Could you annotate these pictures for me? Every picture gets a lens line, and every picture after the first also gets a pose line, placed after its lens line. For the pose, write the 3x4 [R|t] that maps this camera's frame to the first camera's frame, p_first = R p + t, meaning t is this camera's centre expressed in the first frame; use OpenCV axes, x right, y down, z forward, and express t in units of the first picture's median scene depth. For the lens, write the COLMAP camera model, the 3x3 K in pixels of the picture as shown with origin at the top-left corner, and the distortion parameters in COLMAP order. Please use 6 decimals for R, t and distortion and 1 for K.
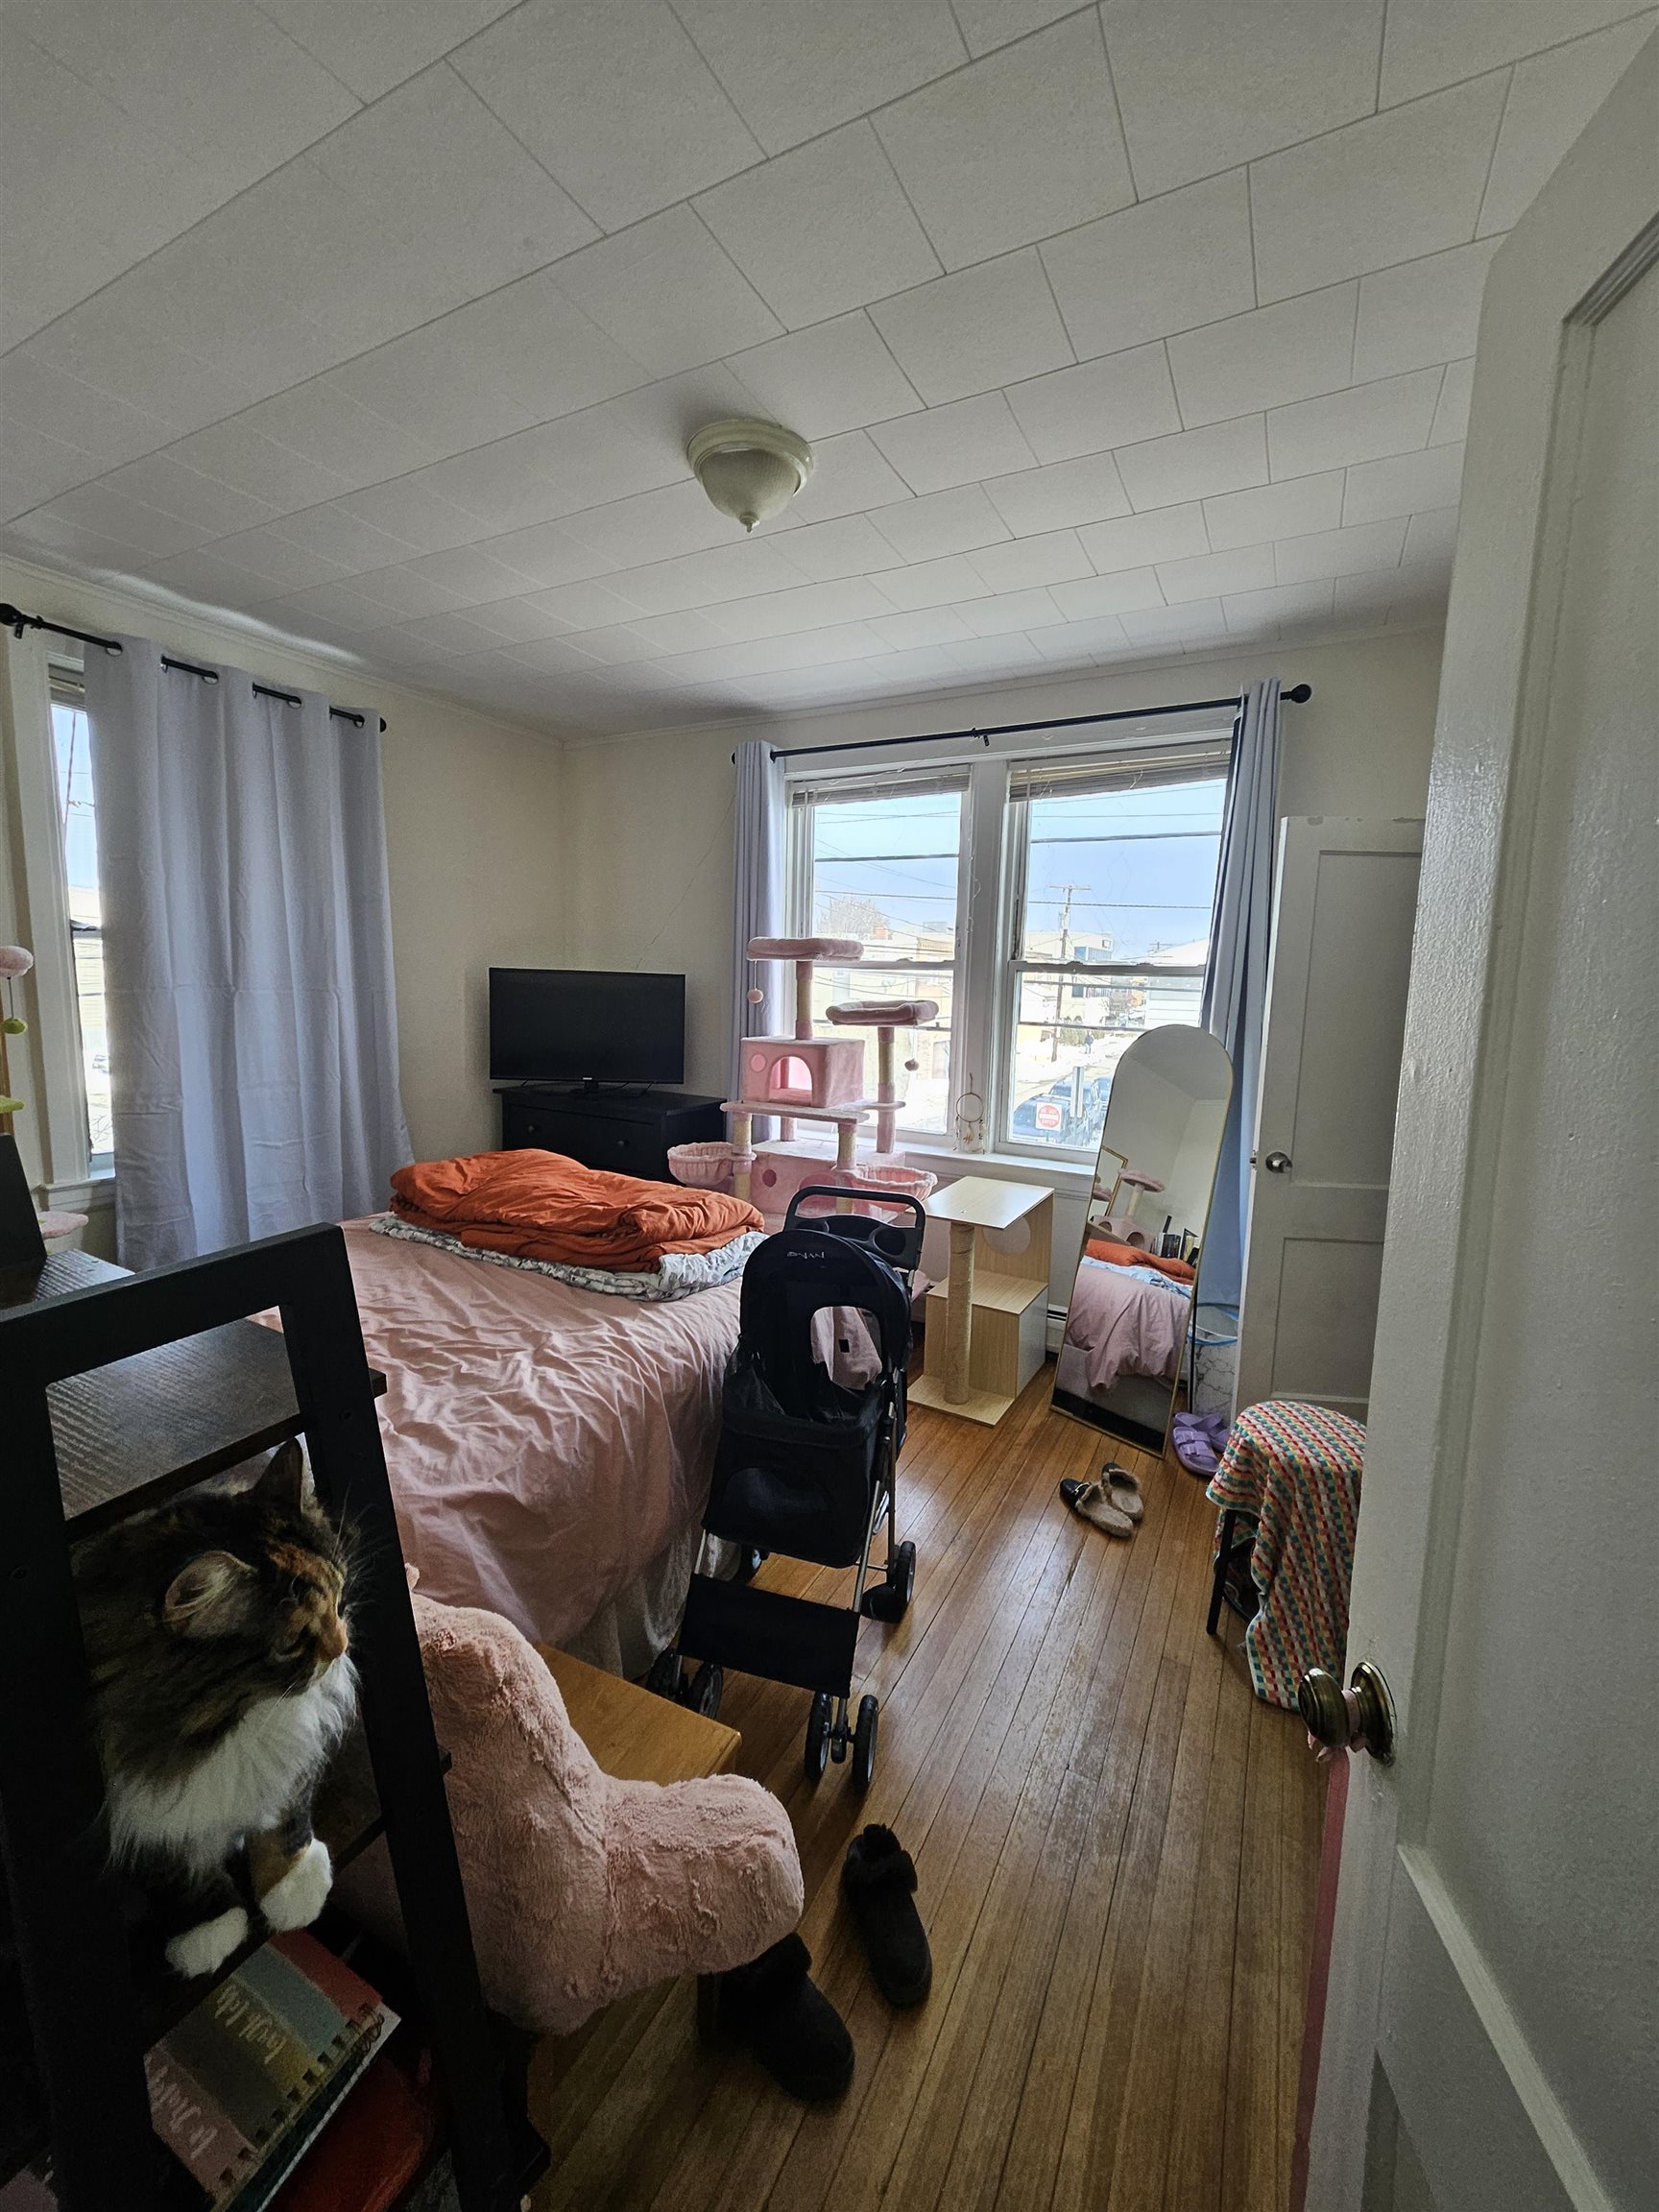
lens RADIAL K [[886.0, 0, 829.5], [0, 886.0, 1106.0], [0, 0, 1]] dist [0.000548, 0.000022]
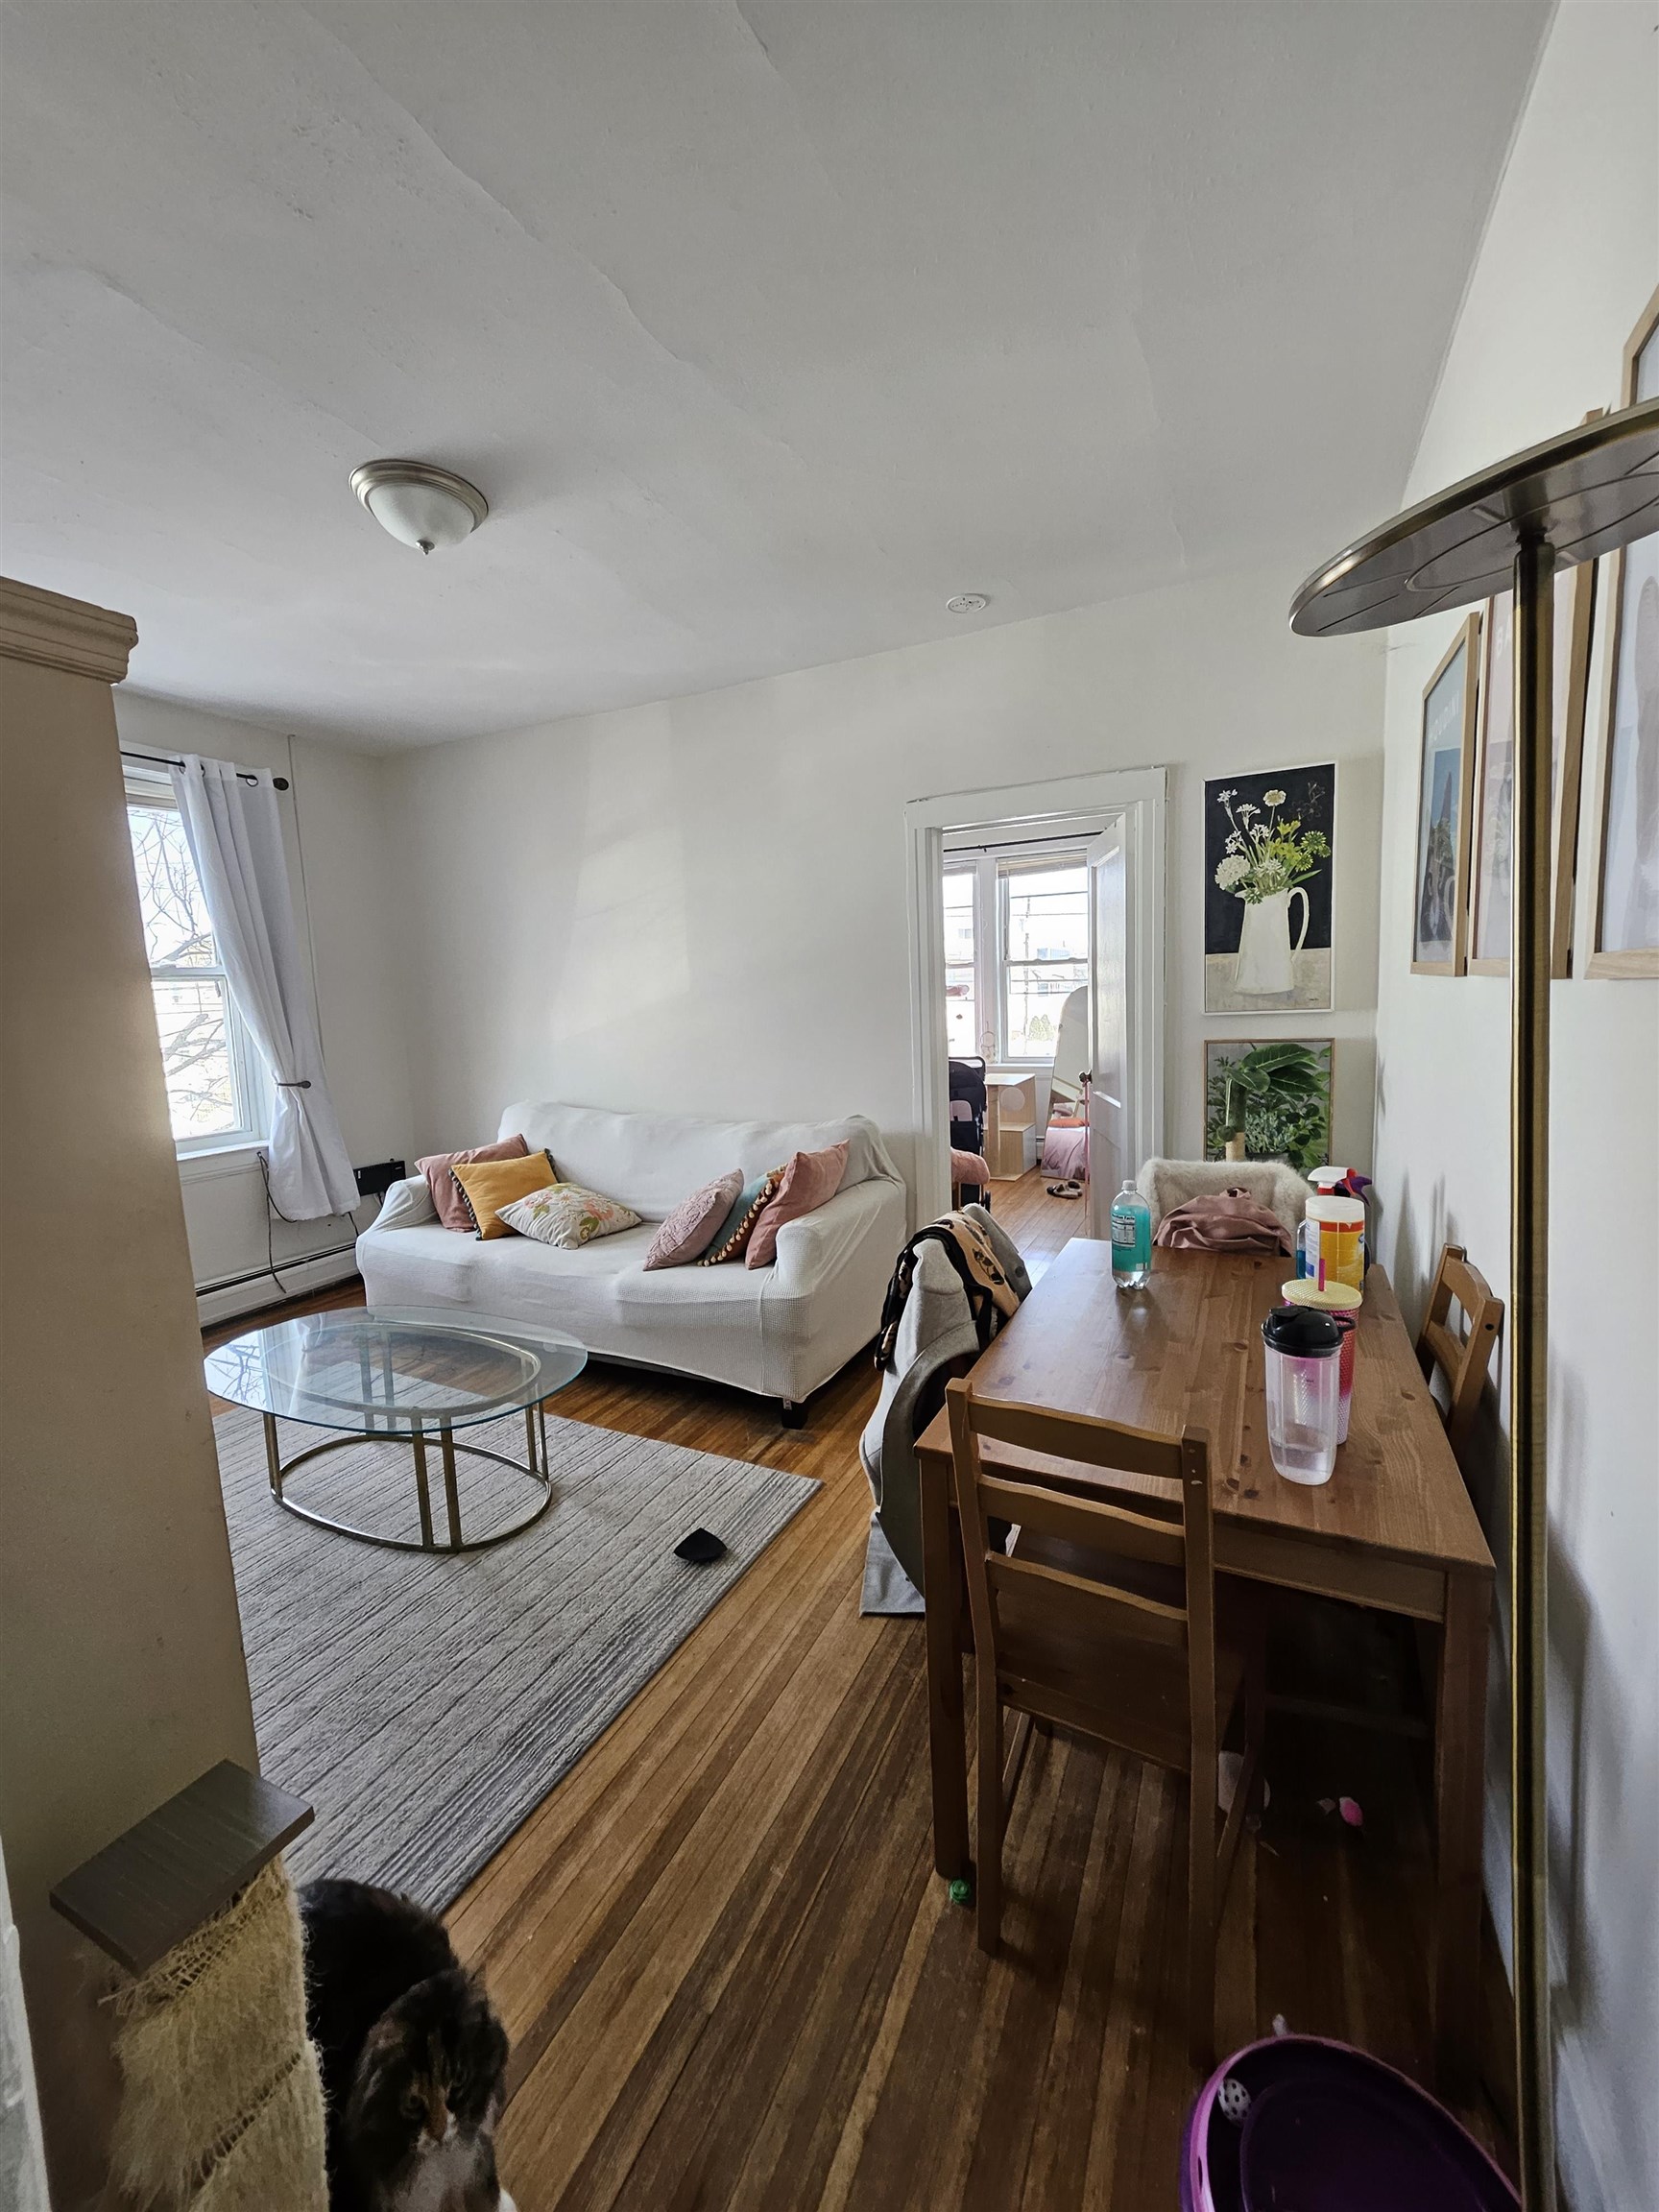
lens RADIAL K [[886.0, 0, 829.5], [0, 886.0, 1106.0], [0, 0, 1]] dist [0.000548, 0.000022]
pose [[0.997586, -0.063190, 0.028803, -0.245434], [0.063589, 0.997889, -0.013157, 0.148305], [-0.027911, 0.014956, 0.999499, -0.891743]]
